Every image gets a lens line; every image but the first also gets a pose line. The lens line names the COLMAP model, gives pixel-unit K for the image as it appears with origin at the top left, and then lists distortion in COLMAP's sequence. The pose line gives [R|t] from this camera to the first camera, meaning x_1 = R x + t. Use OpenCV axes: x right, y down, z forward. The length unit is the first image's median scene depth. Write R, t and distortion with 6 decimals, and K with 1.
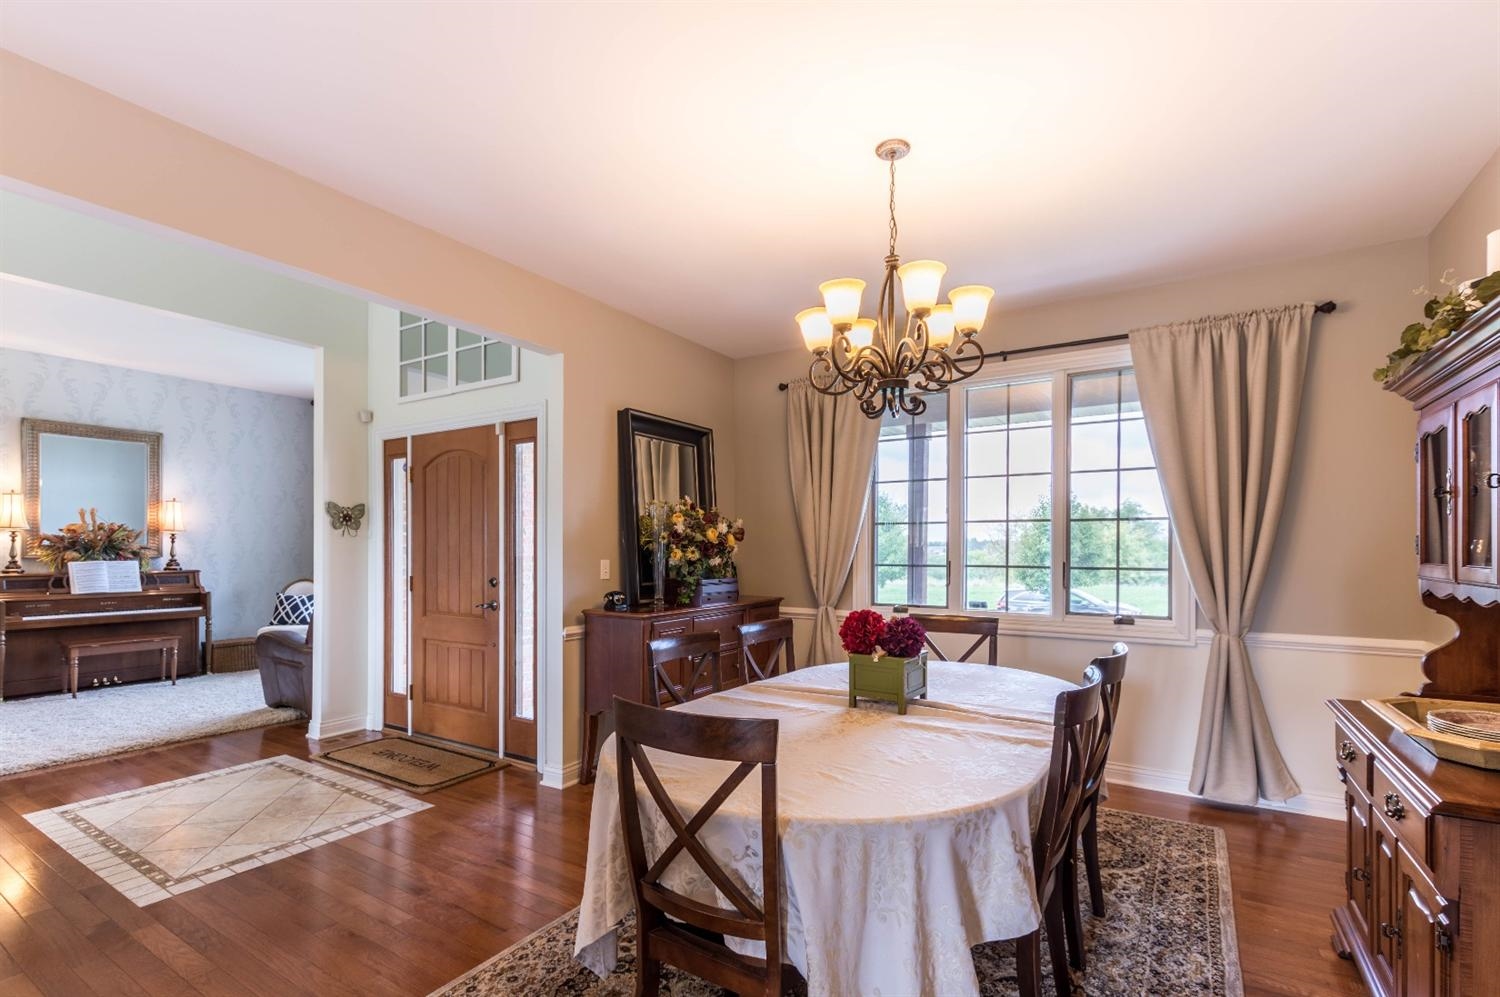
lens RADIAL K [[681.0, 0, 744.9], [0, 681.0, 538.6], [0, 0, 1]] dist [0.000707, 0.000053]
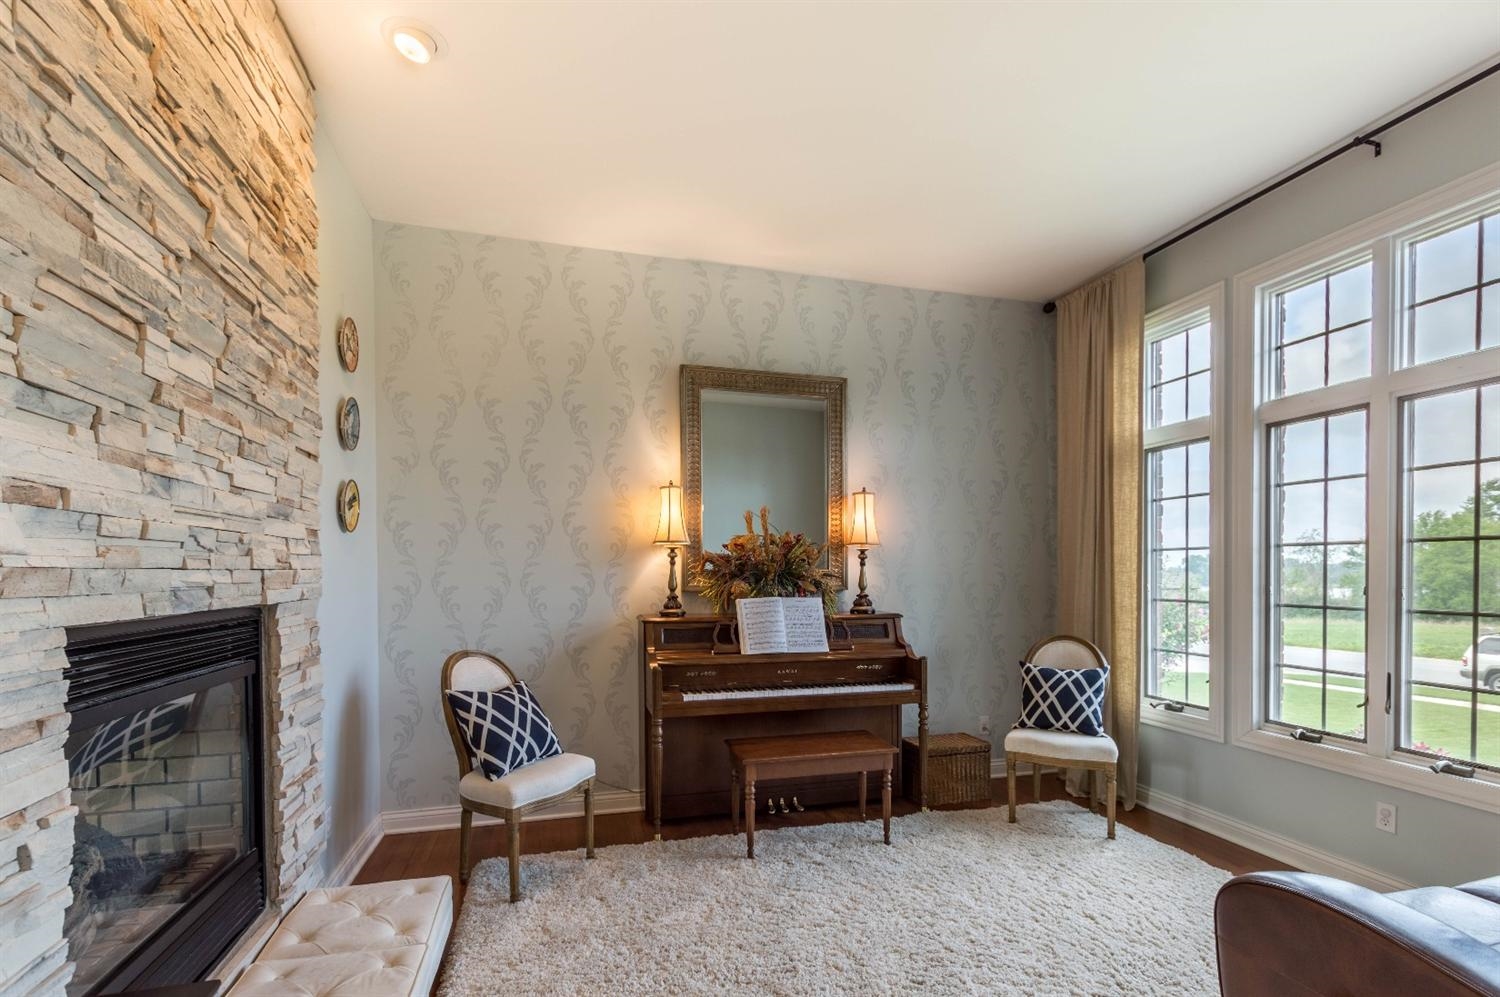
lens RADIAL K [[681.0, 0, 744.9], [0, 681.0, 538.6], [0, 0, 1]] dist [0.000707, 0.000053]
pose [[0.743836, -0.031761, -0.667607, -0.564345], [0.010139, 0.999292, -0.036245, 0.003506], [0.668285, 0.020192, 0.743632, 0.539064]]
